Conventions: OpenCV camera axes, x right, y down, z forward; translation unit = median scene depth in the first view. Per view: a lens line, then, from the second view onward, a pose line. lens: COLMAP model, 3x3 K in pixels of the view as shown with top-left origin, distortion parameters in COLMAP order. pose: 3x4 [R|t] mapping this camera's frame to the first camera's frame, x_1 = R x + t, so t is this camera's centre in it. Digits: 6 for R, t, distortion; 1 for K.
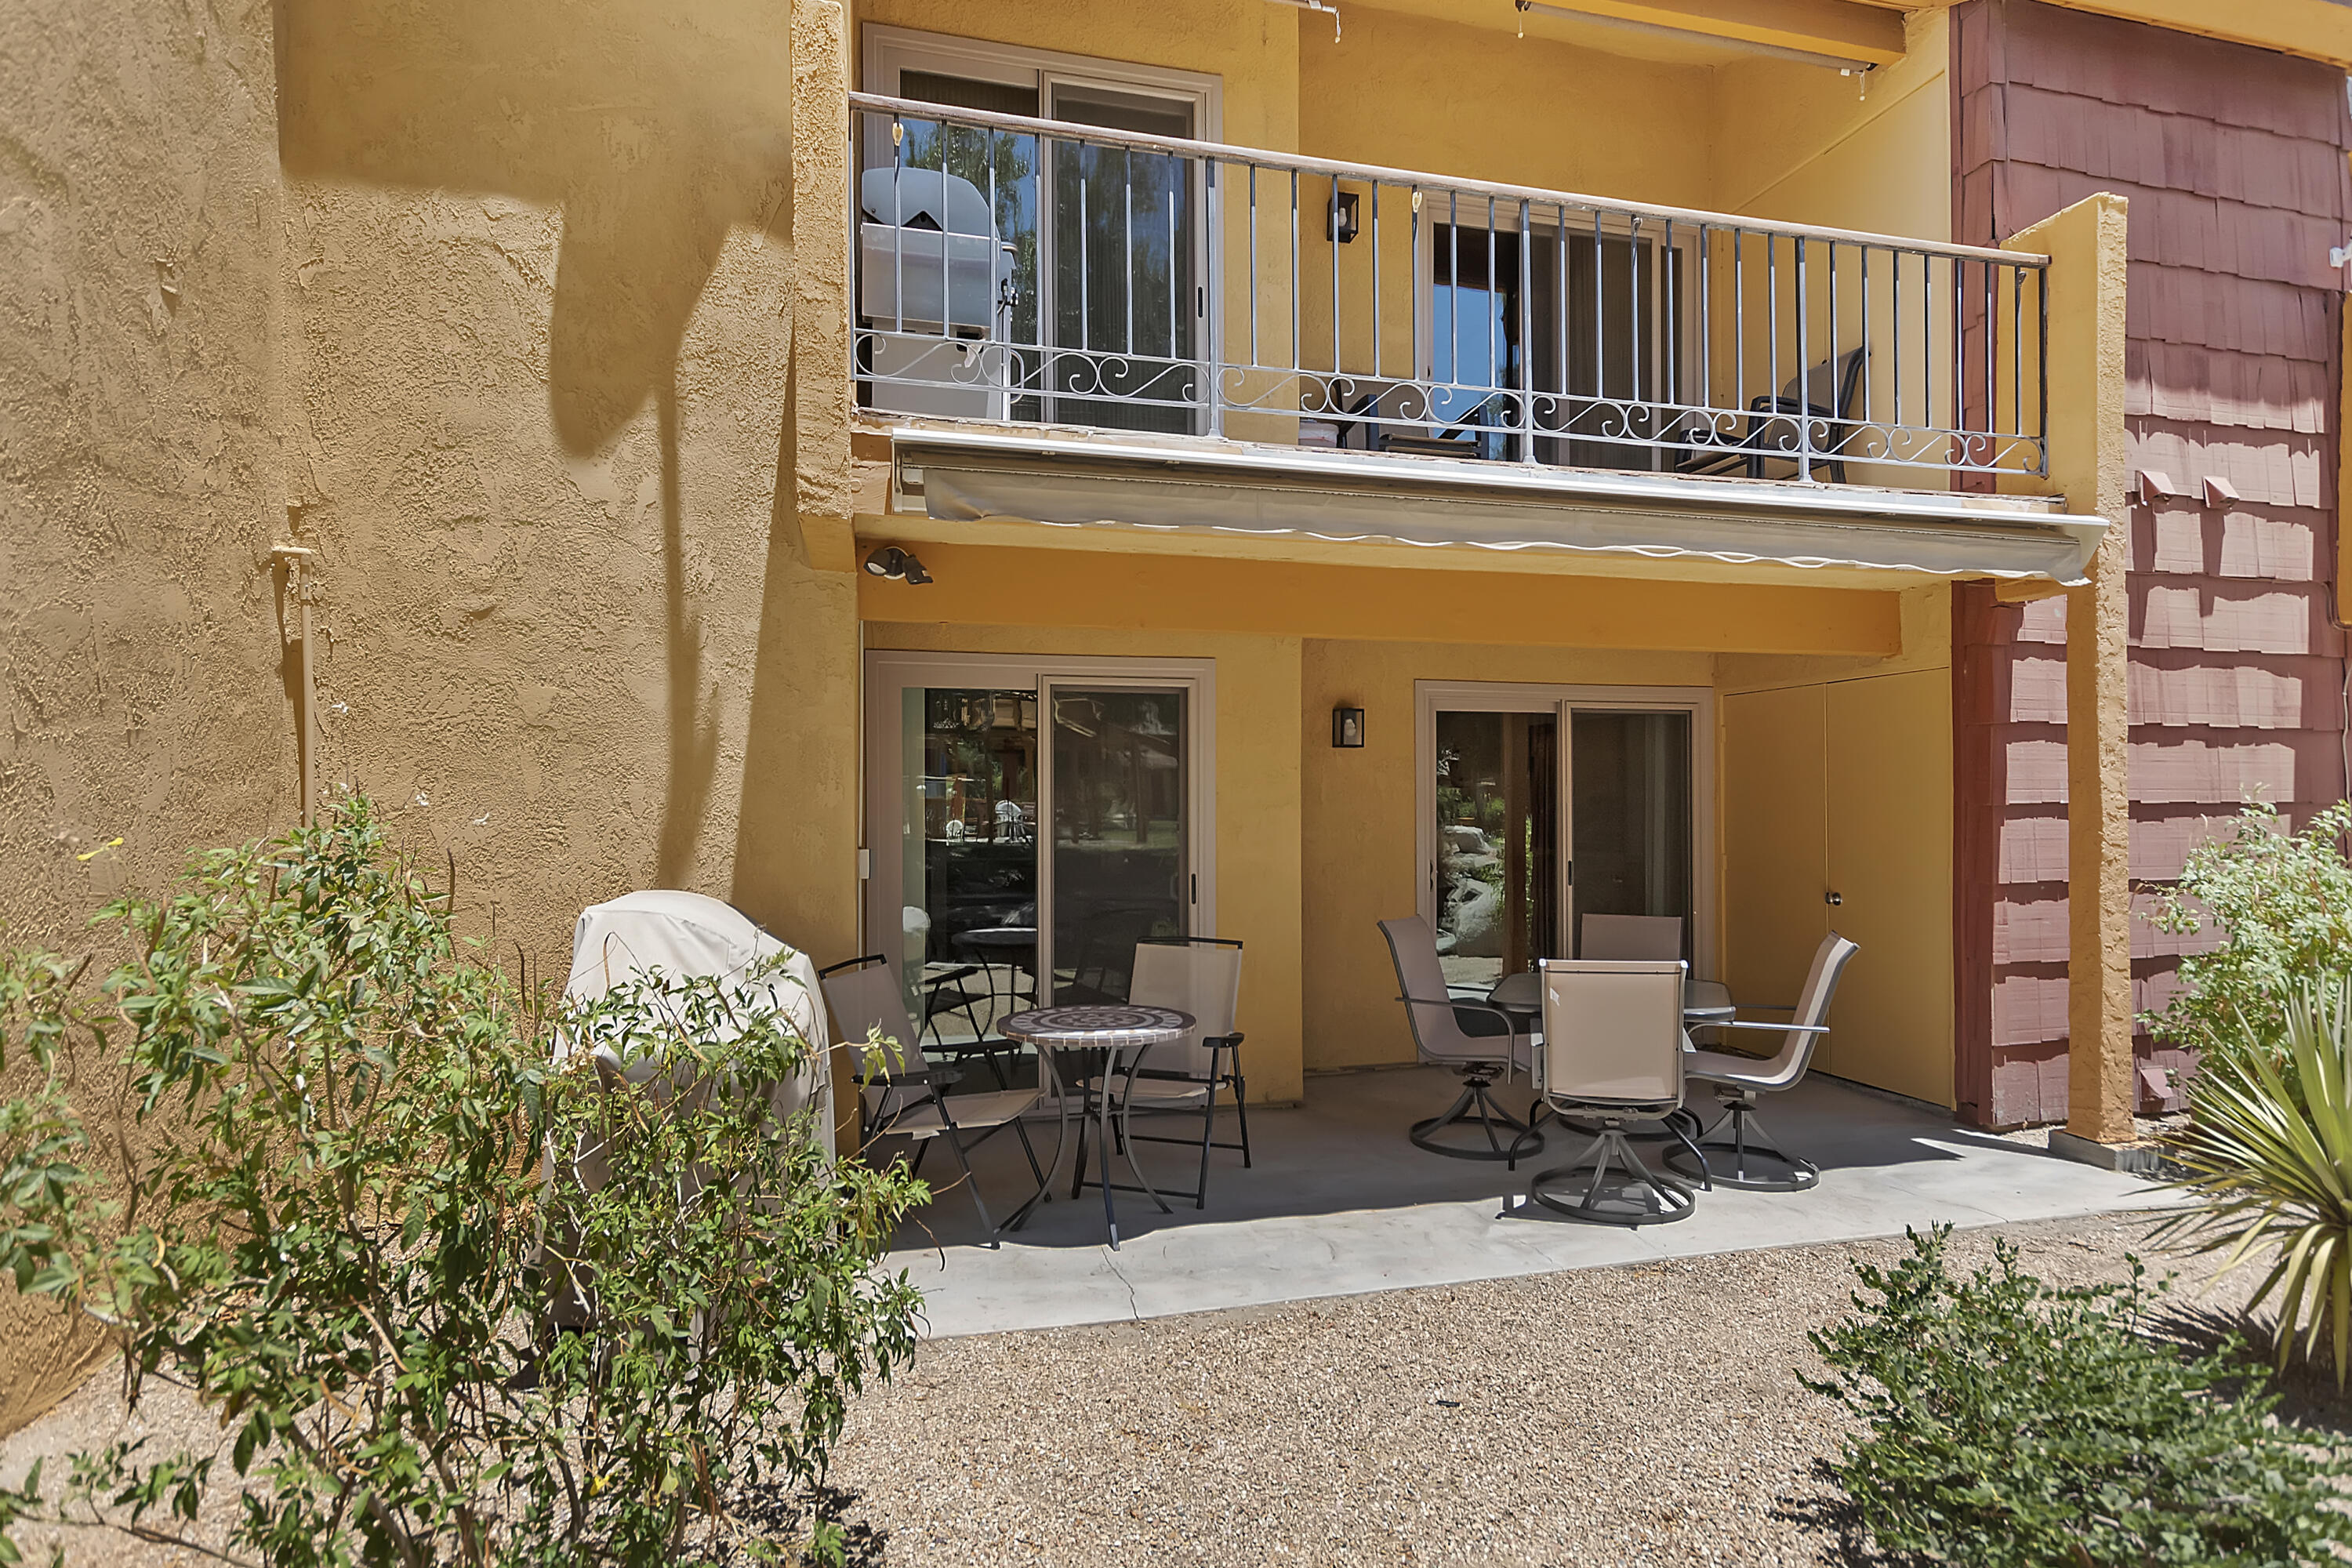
lens RADIAL K [[1211.1, 0, 1175.7], [0, 1211.1, 794.6], [0, 0, 1]] dist [-0.000224, 0.000396]
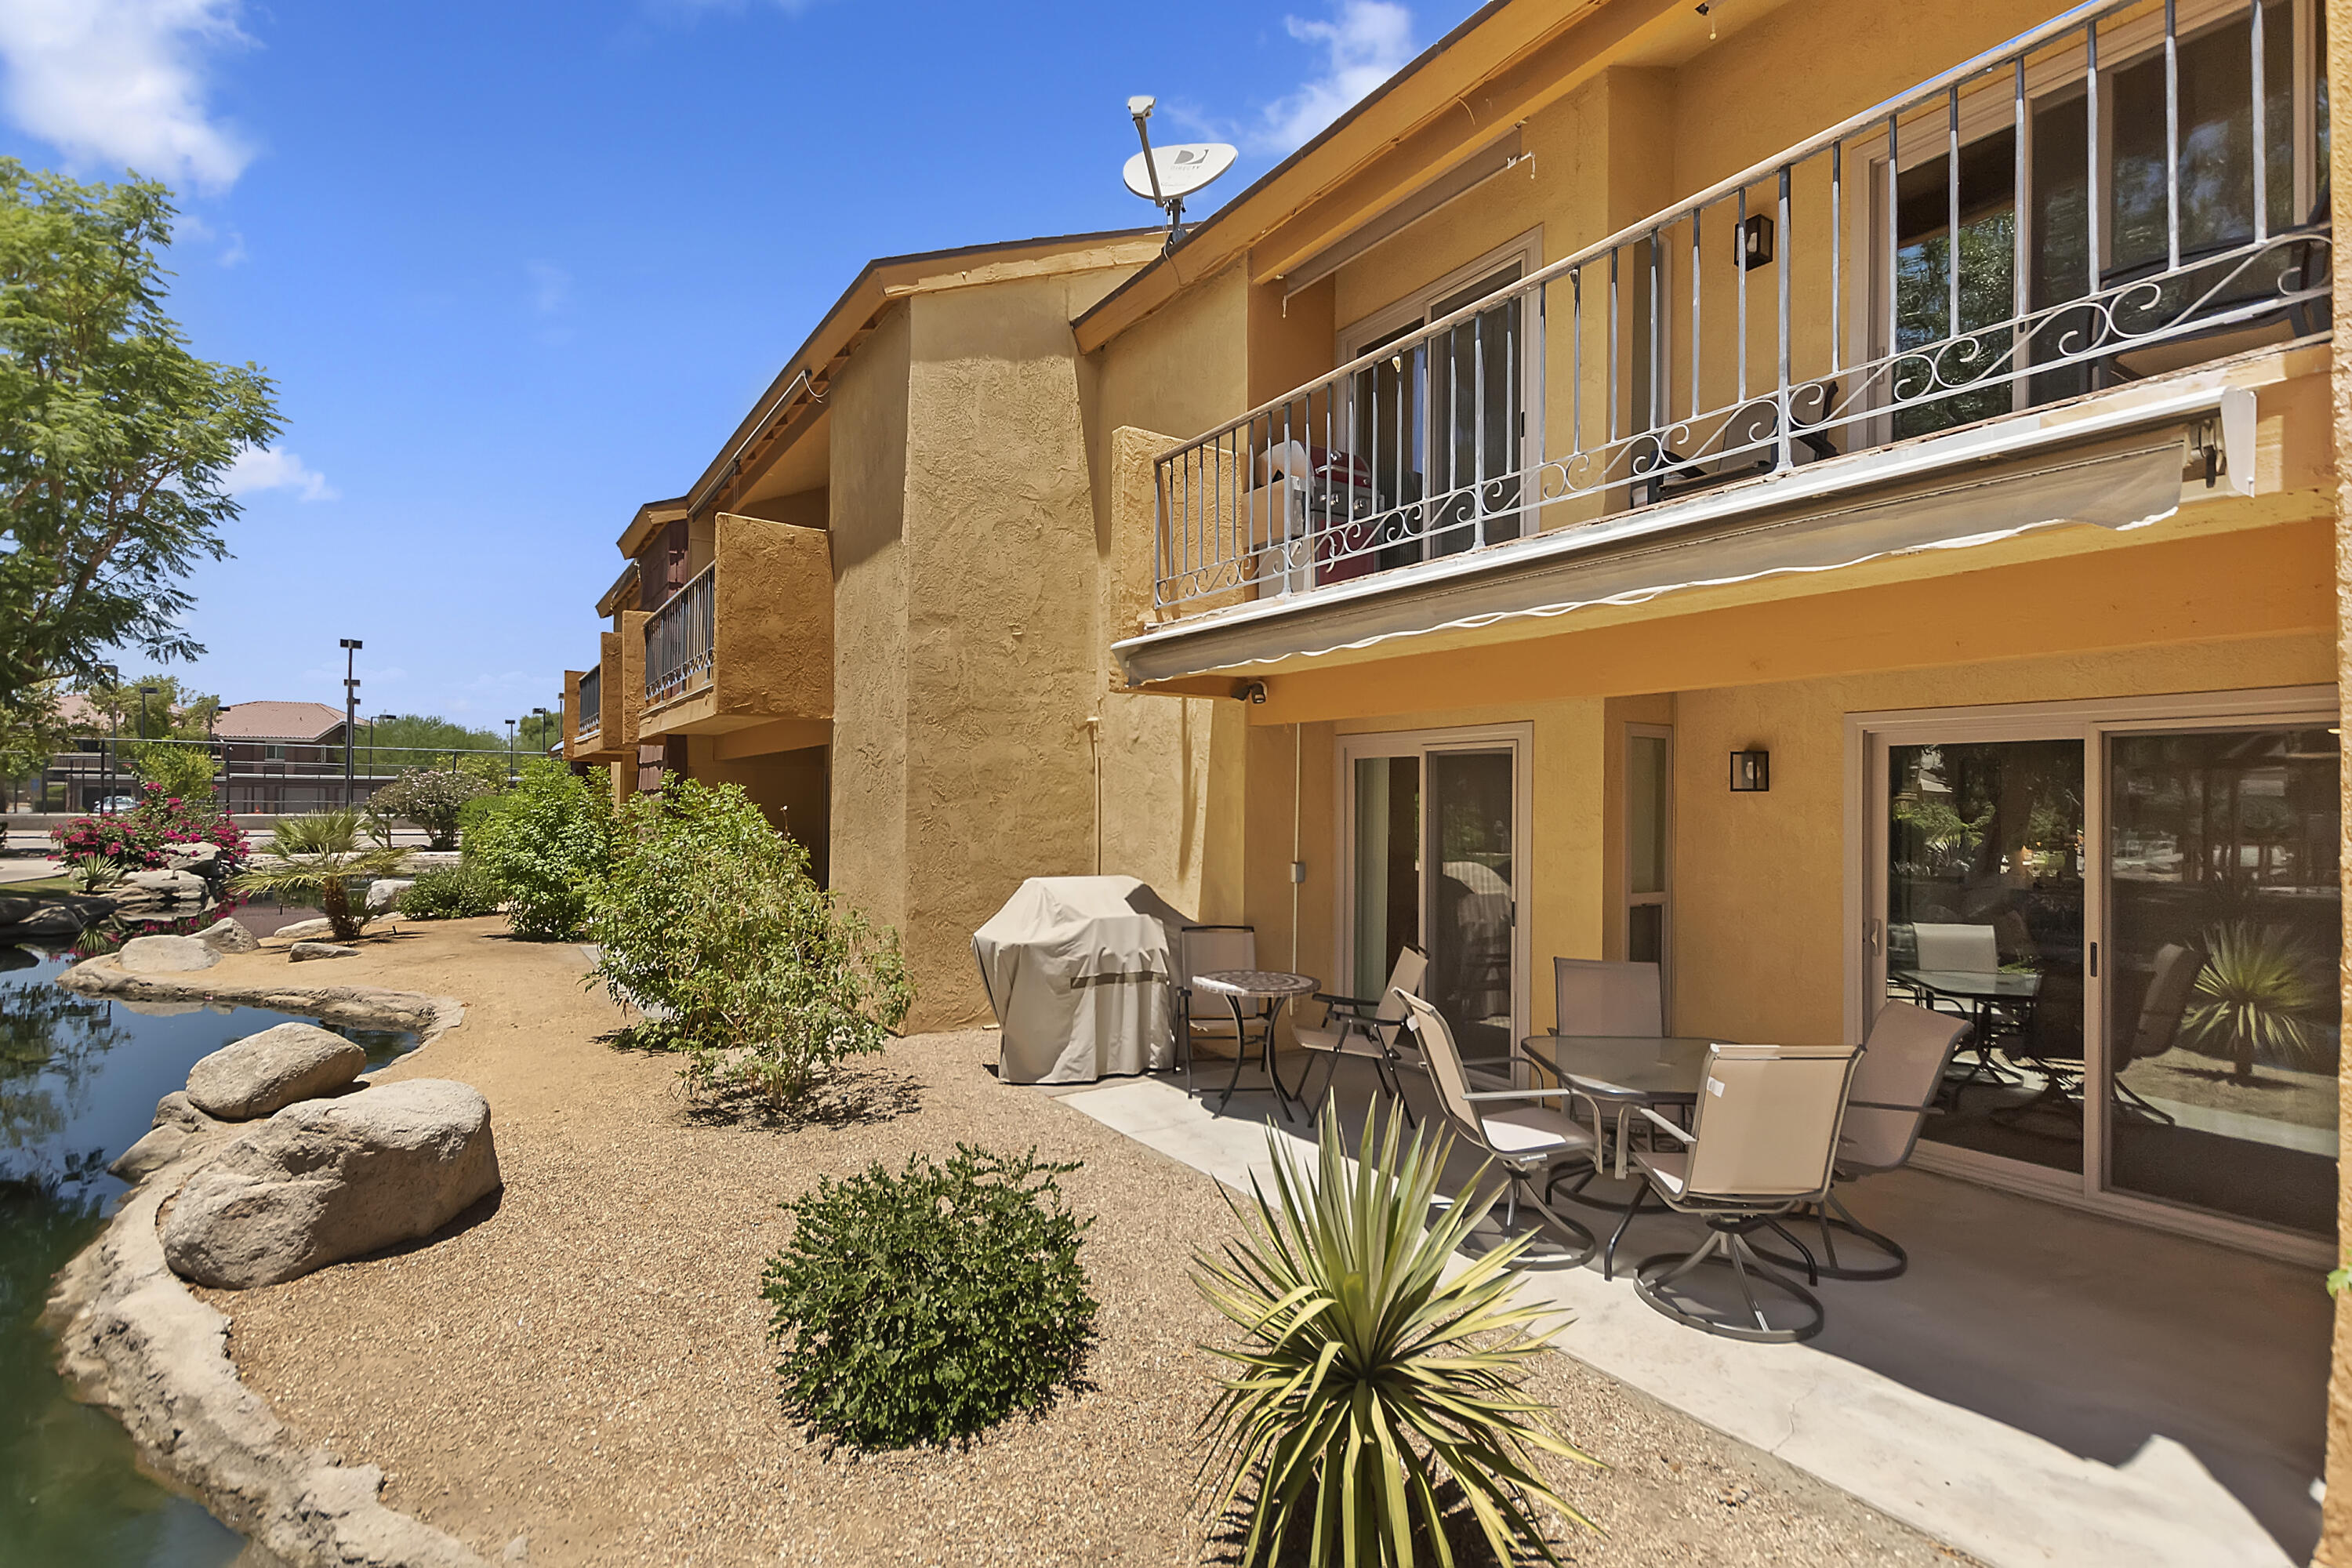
lens RADIAL K [[1075.4, 0, 1177.1], [0, 1075.4, 793.0], [0, 0, 1]] dist [0.018610, -0.002977]
pose [[0.344850, -0.007481, -0.938628, 1.086569], [-0.004835, 0.999941, -0.009746, -0.036482], [0.938646, 0.007899, 0.344793, 0.388327]]
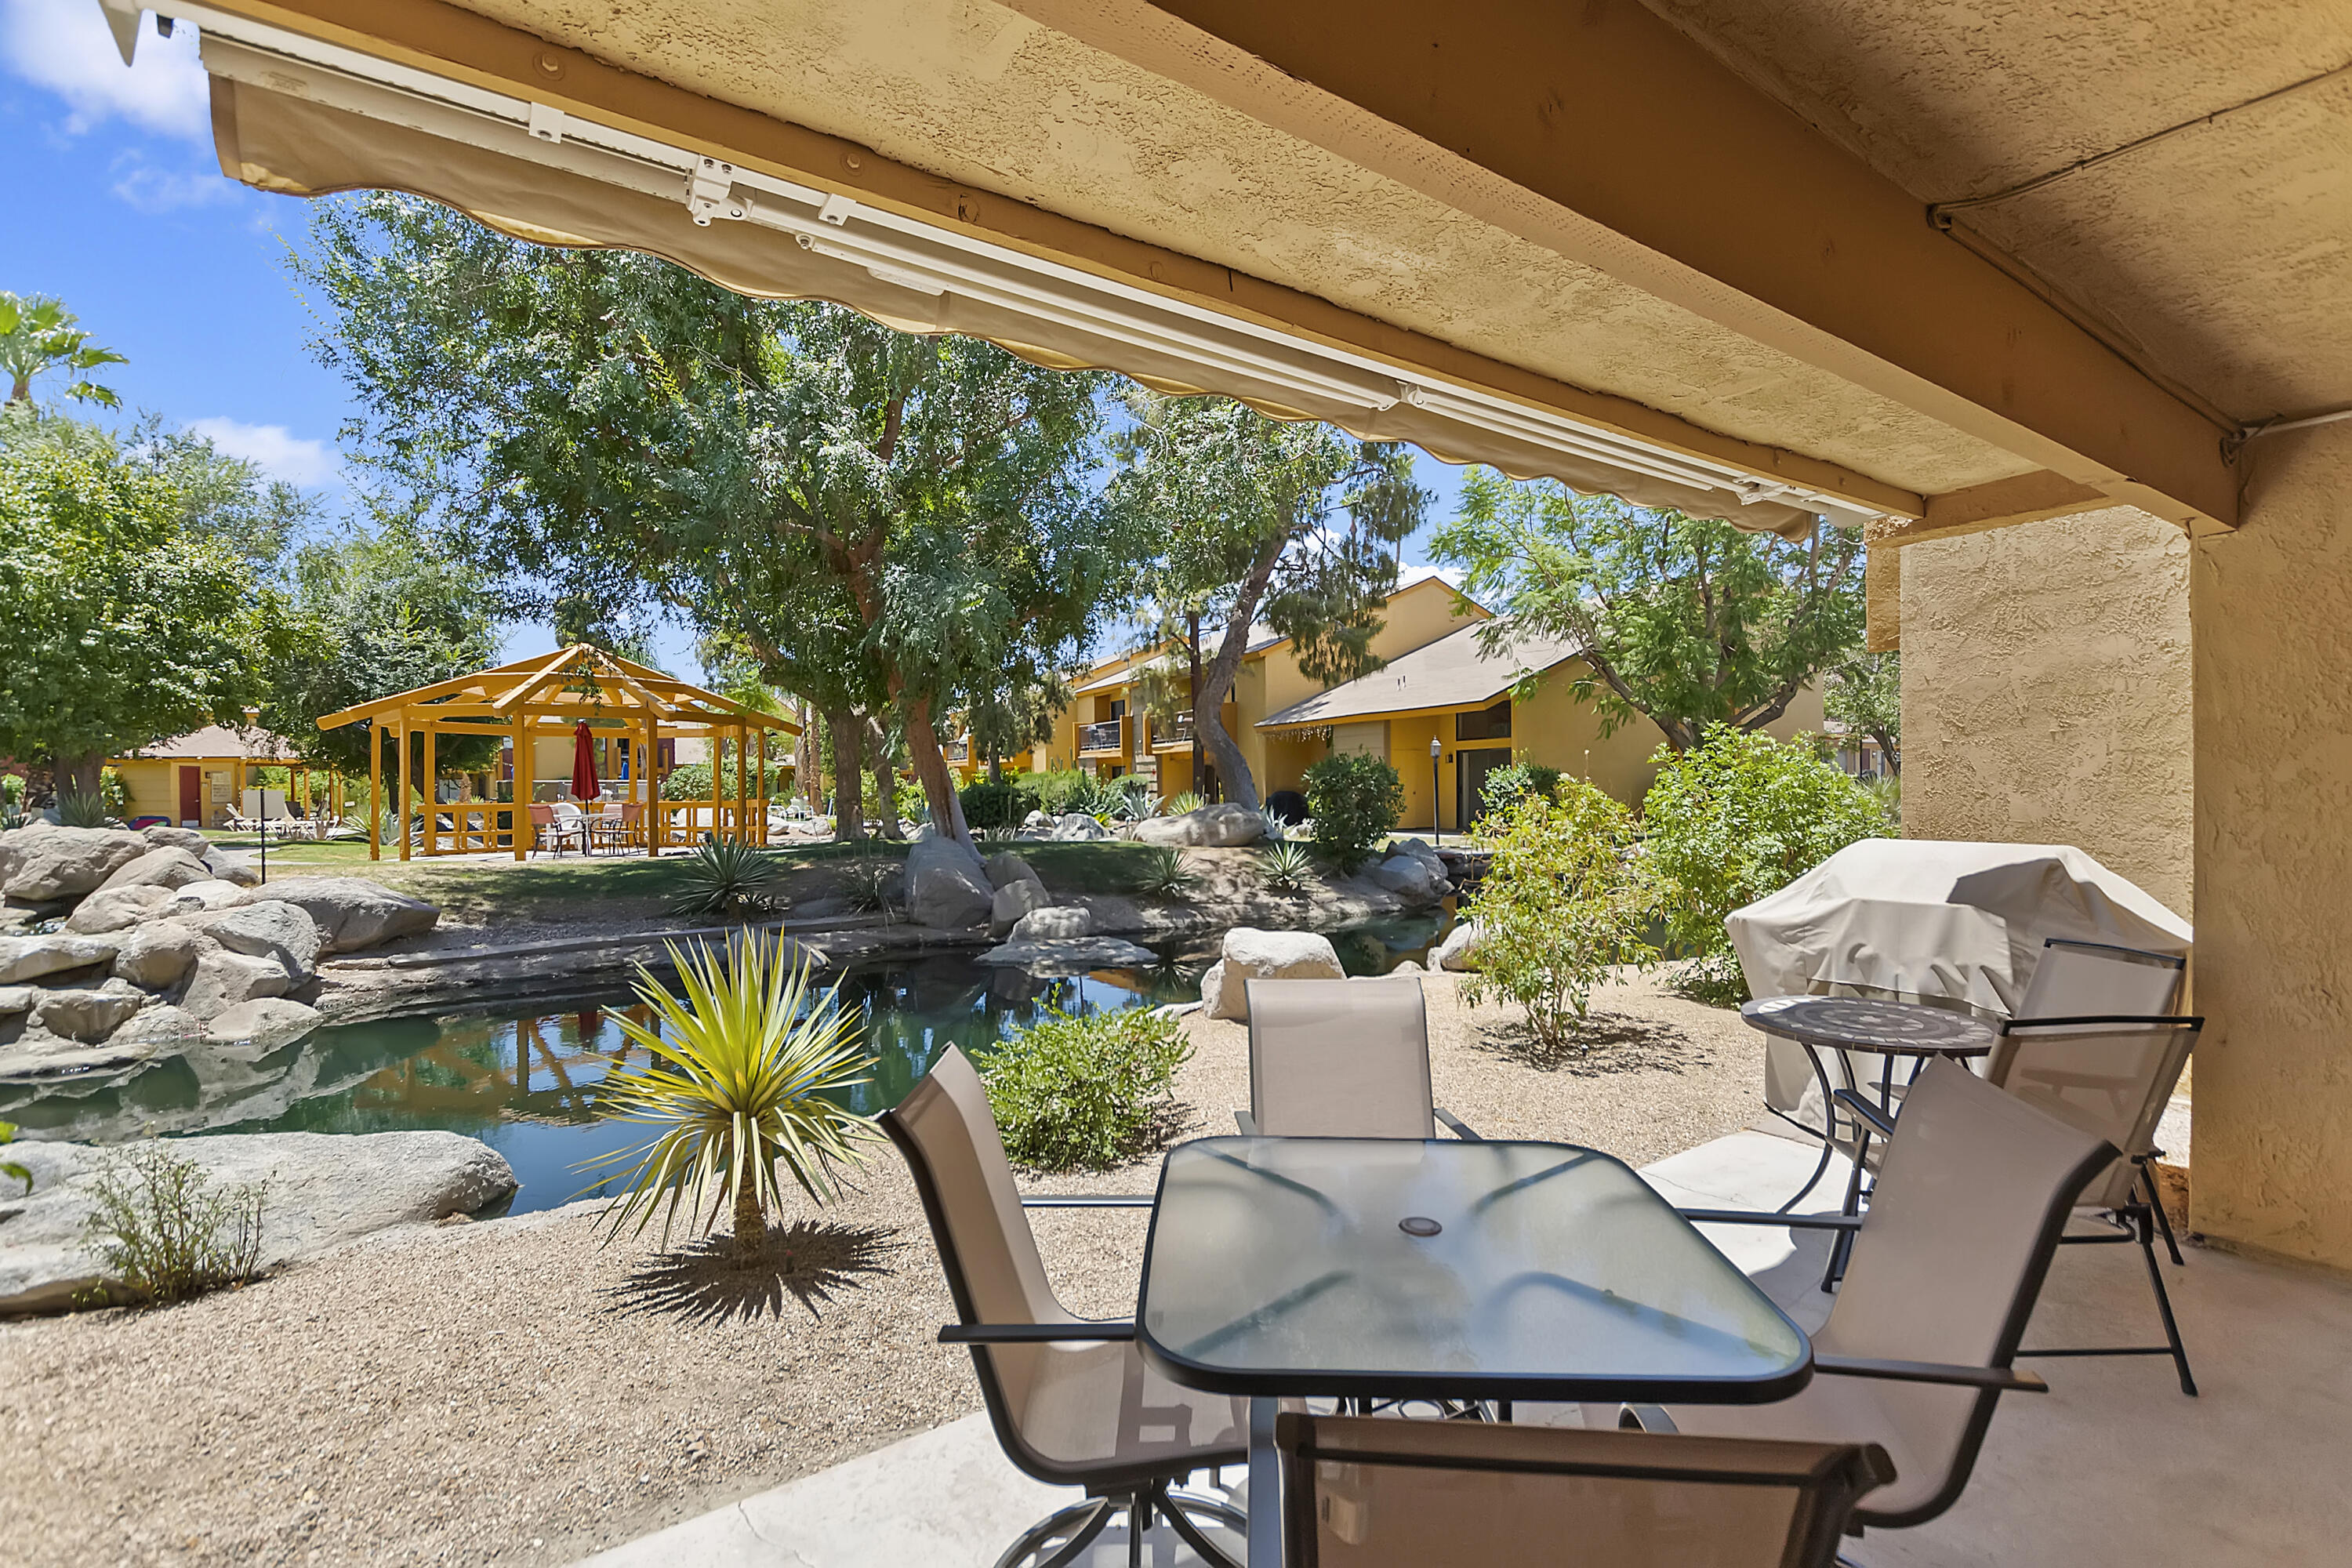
lens RADIAL K [[1075.4, 0, 1182.2], [0, 1075.4, 804.2], [0, 0, 1]] dist [0.018610, -0.002977]
pose [[-0.942449, 0.013349, -0.334082, 0.600742], [0.010039, 0.999882, 0.011632, 0.014076], [0.334198, 0.007609, -0.942472, 1.442309]]
